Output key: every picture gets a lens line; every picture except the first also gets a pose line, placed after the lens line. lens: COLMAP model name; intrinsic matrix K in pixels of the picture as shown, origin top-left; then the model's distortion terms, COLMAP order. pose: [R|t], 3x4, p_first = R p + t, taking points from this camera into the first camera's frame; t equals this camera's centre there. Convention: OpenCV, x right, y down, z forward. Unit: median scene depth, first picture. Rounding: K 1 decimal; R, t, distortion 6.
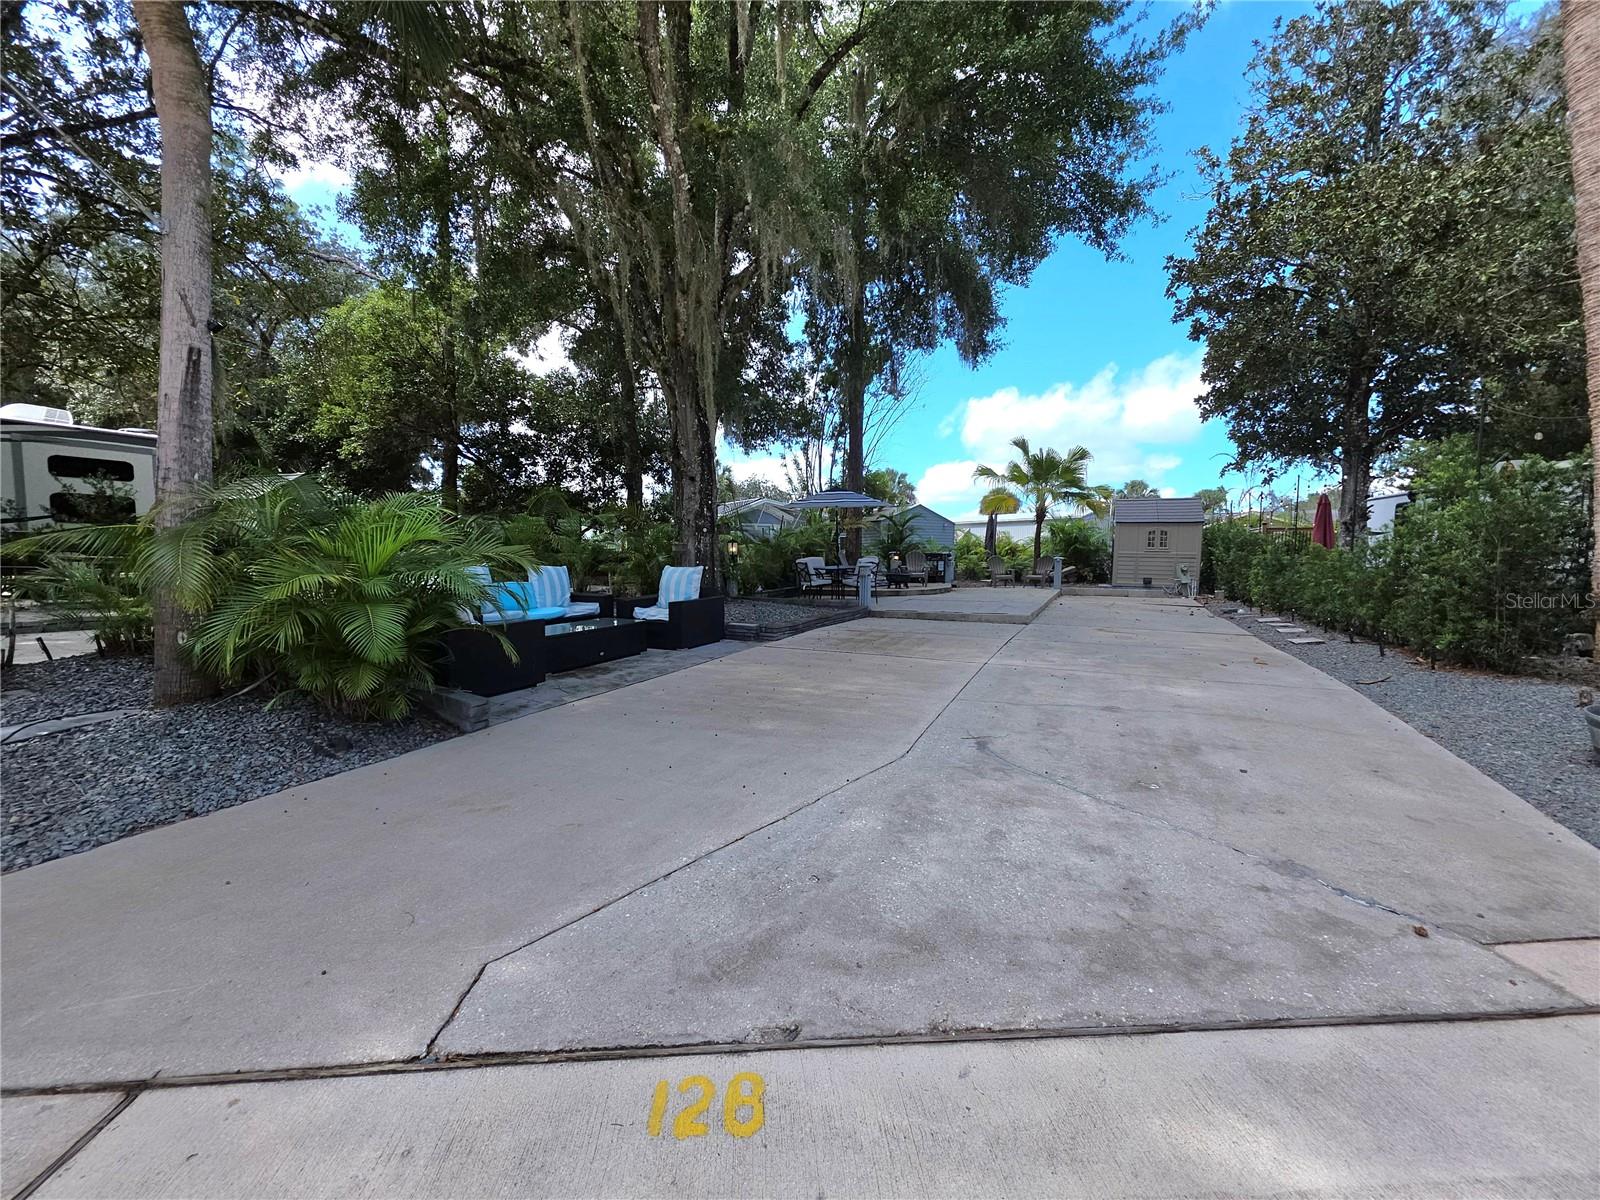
lens RADIAL K [[625.4, 0, 801.6], [0, 625.4, 602.3], [0, 0, 1]] dist [0.001784, 0.000086]
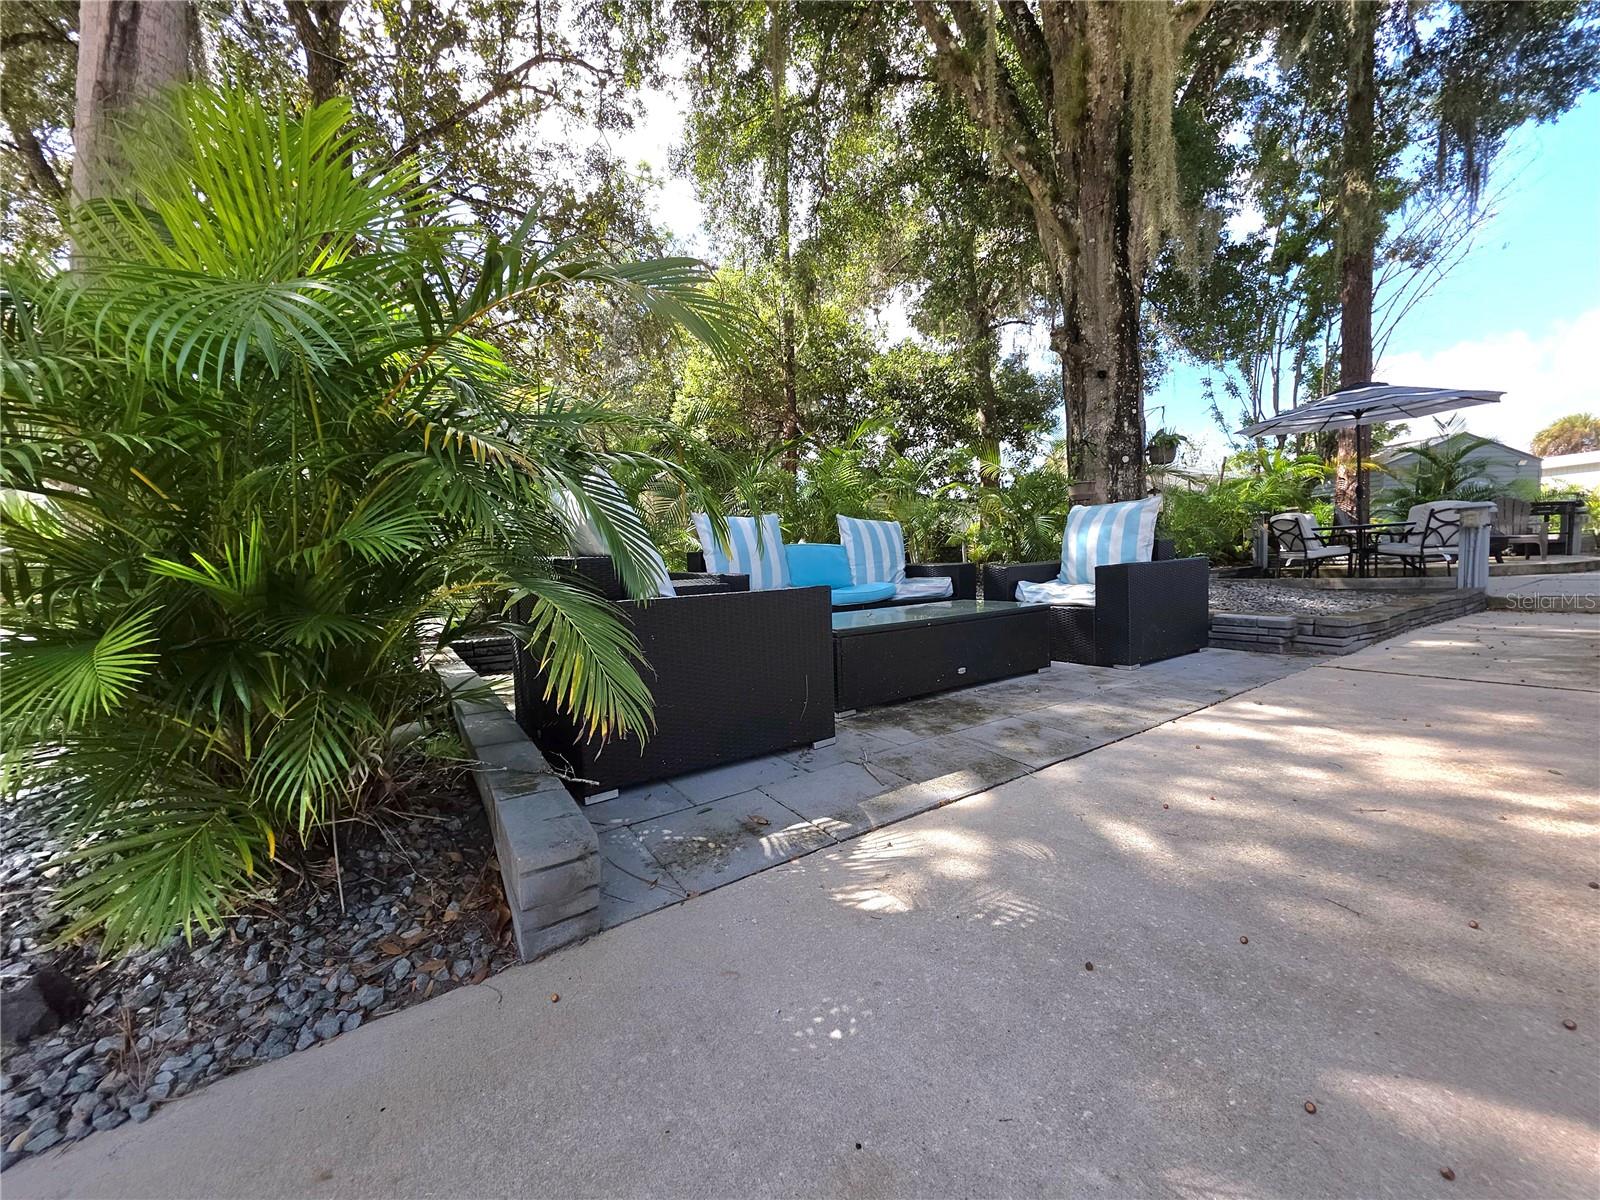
lens RADIAL K [[625.4, 0, 801.6], [0, 625.4, 602.3], [0, 0, 1]] dist [0.001784, 0.000086]
pose [[0.859249, -0.003382, -0.511546, -0.128243], [0.001490, 0.999990, -0.004108, 0.022817], [0.511555, 0.002768, 0.859246, 0.376898]]
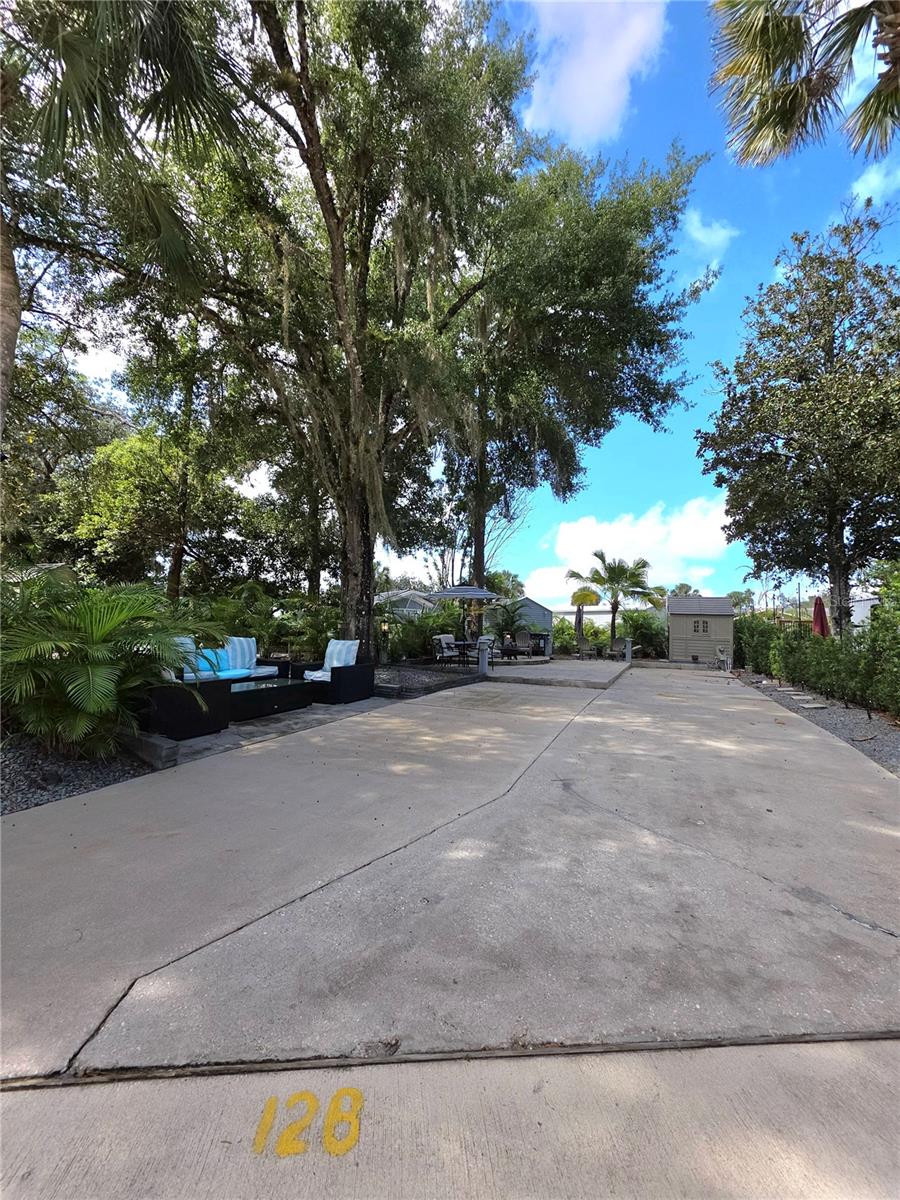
lens RADIAL K [[469.1, 0, 451.0], [0, 469.1, 604.2], [0, 0, 1]] dist [0.001784, 0.000086]
pose [[0.999508, 0.022544, 0.021802, 0.010553], [-0.019383, 0.990562, -0.135689, -0.001936], [-0.024655, 0.135200, 0.990512, 0.004226]]
